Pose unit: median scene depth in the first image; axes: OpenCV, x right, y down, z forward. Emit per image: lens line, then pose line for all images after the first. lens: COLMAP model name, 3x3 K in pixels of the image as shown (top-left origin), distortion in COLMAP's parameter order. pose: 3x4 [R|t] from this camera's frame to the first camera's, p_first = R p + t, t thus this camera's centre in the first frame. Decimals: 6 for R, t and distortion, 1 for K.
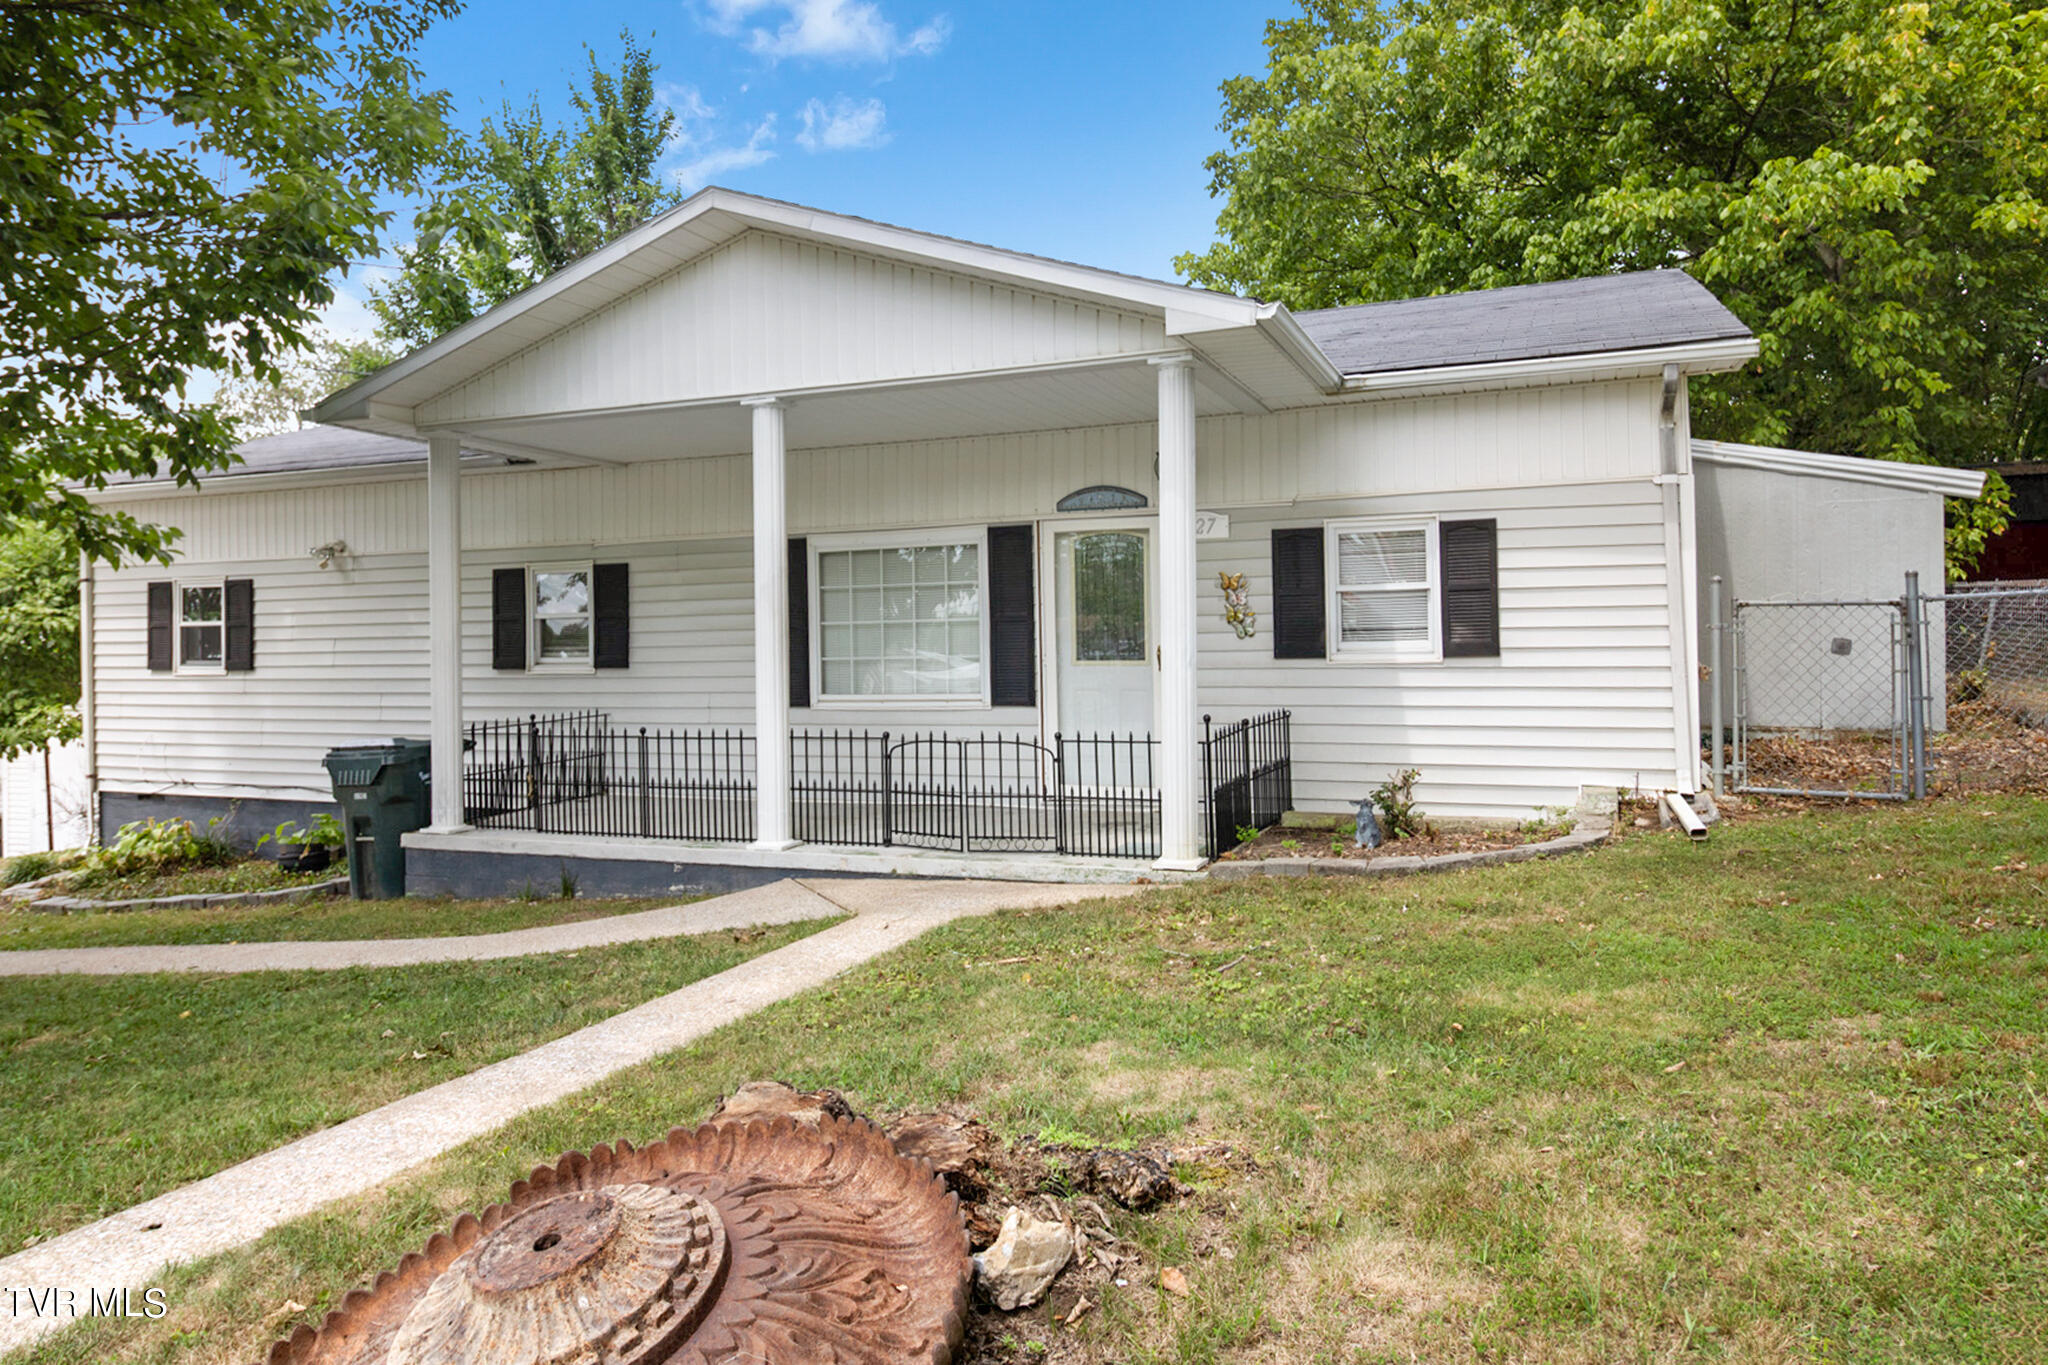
lens RADIAL K [[821.5, 0, 1024.0], [0, 821.5, 682.5], [0, 0, 1]] dist [0.002168, 0.003313]
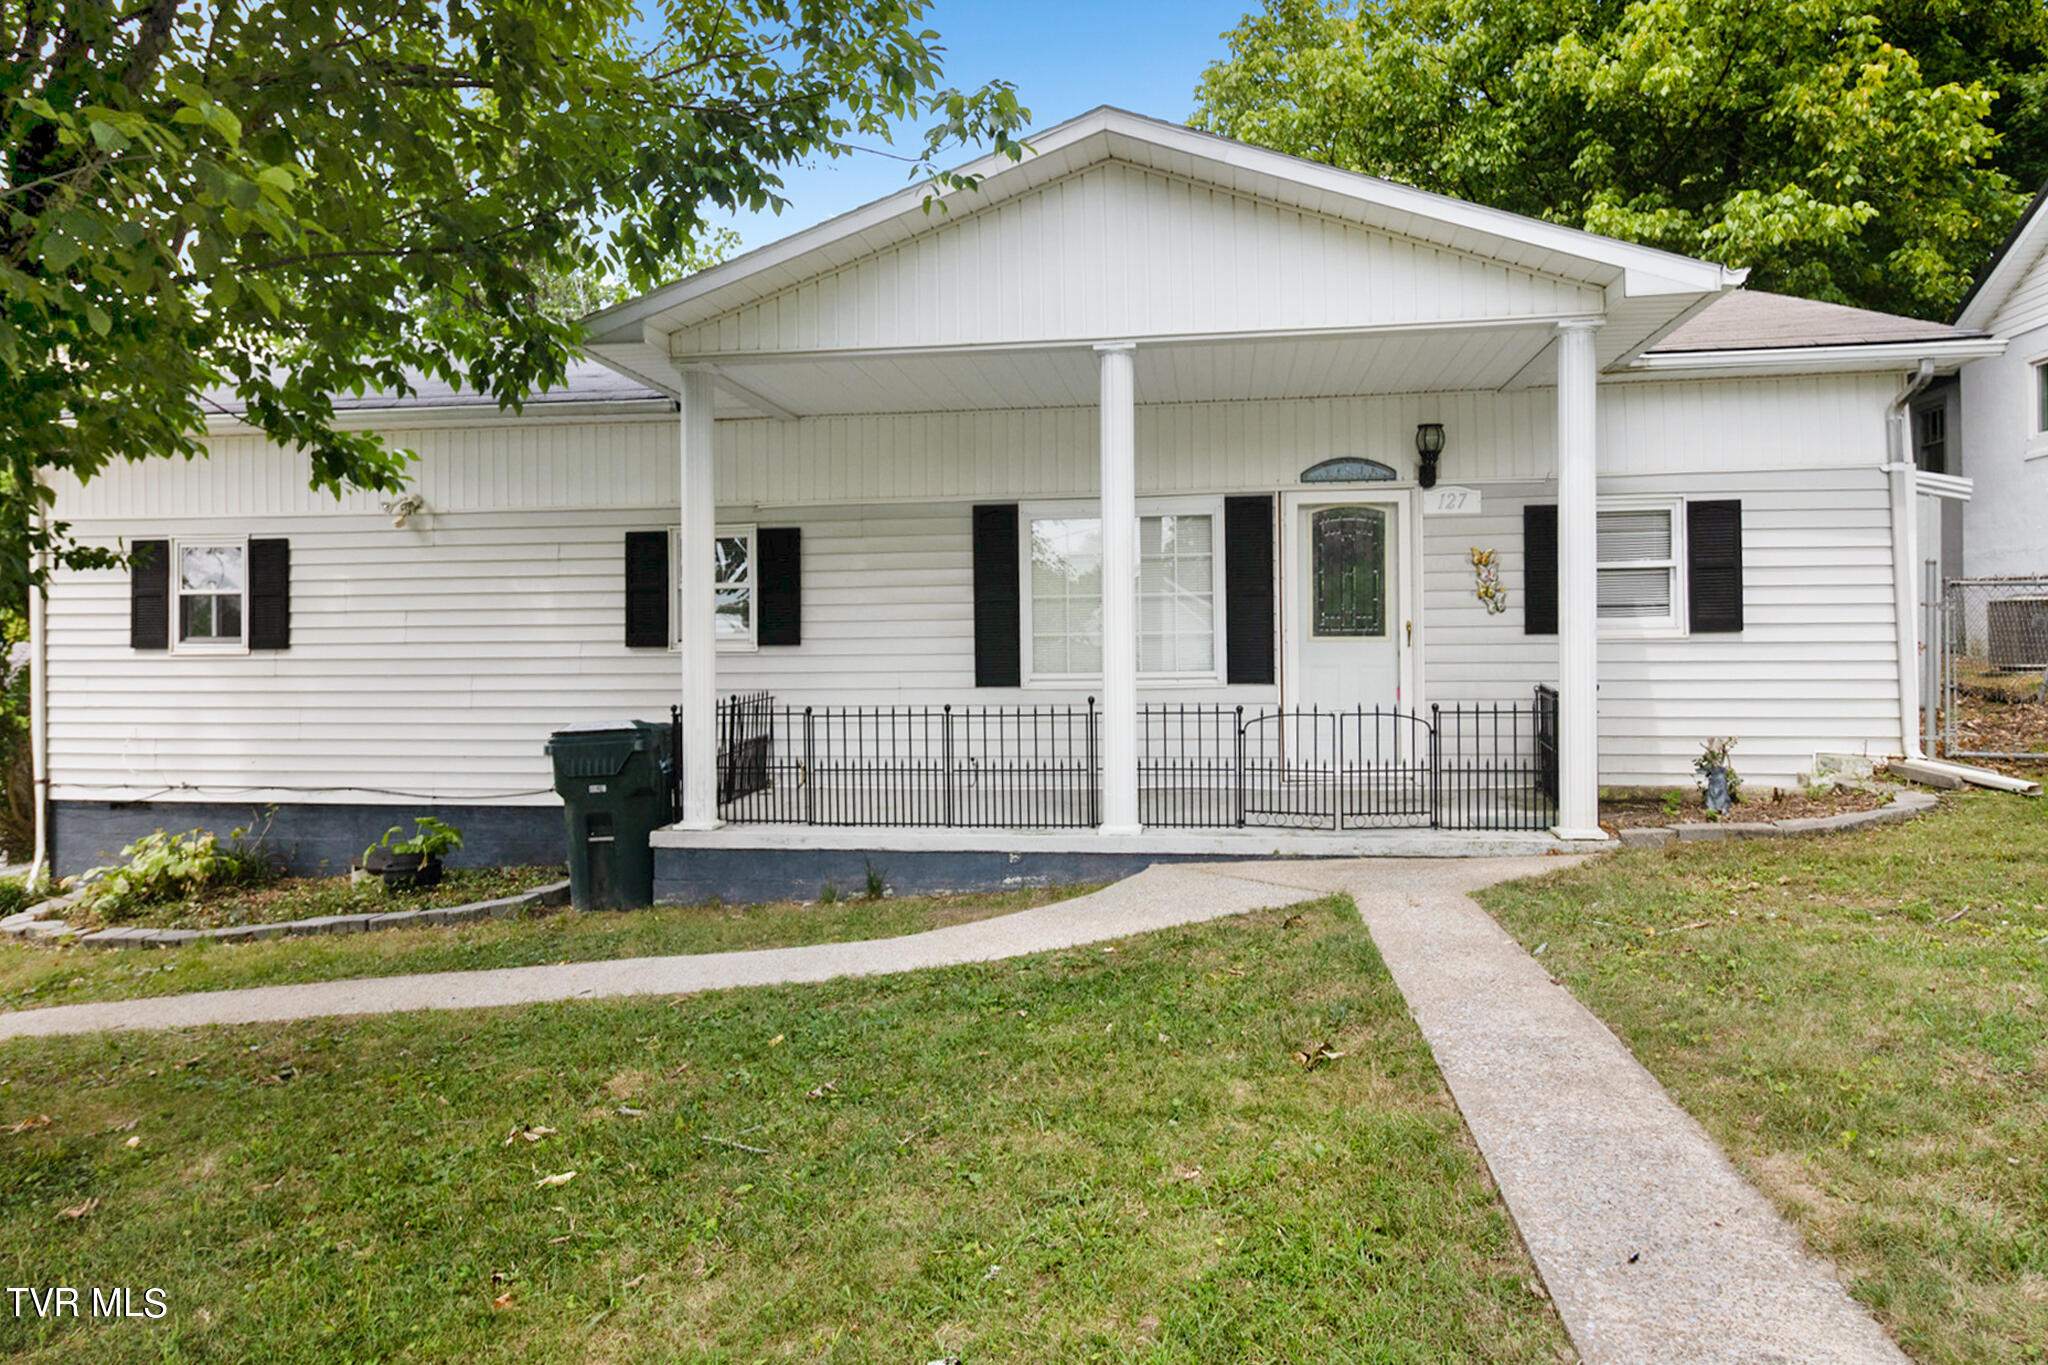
lens RADIAL K [[840.4, 0, 1023.7], [0, 840.4, 675.5], [0, 0, 1]] dist [0.006212, 0.000331]
pose [[0.988778, -0.002541, 0.149368, -0.476550], [0.002723, 0.999996, -0.001014, 0.022102], [-0.149365, 0.001410, 0.988781, 0.072312]]
